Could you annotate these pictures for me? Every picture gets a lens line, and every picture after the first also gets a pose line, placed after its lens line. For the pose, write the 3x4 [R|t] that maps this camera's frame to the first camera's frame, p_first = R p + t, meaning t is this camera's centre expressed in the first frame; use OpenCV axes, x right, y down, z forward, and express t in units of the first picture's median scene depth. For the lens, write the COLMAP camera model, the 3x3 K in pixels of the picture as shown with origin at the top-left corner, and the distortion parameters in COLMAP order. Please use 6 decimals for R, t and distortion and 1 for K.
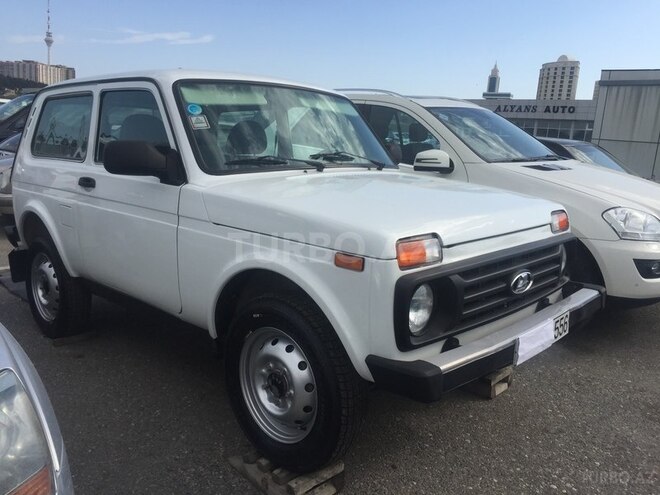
lens RADIAL K [[570.8, 0, 330.0], [0, 570.8, 247.5], [0, 0, 1]] dist [0.093077, -0.147720]
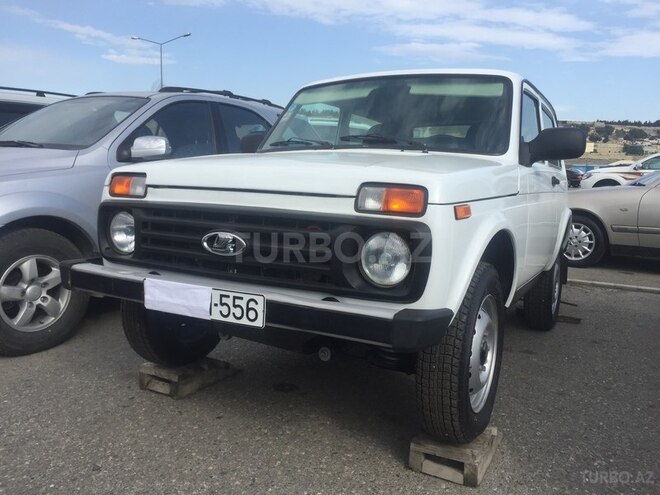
lens RADIAL K [[570.8, 0, 330.0], [0, 570.8, 247.5], [0, 0, 1]] dist [0.093077, -0.147720]
pose [[0.245696, 0.095157, -0.964665, 1.137805], [-0.211965, 0.976360, 0.042324, -0.005668], [0.945888, 0.194077, 0.260058, 0.861217]]
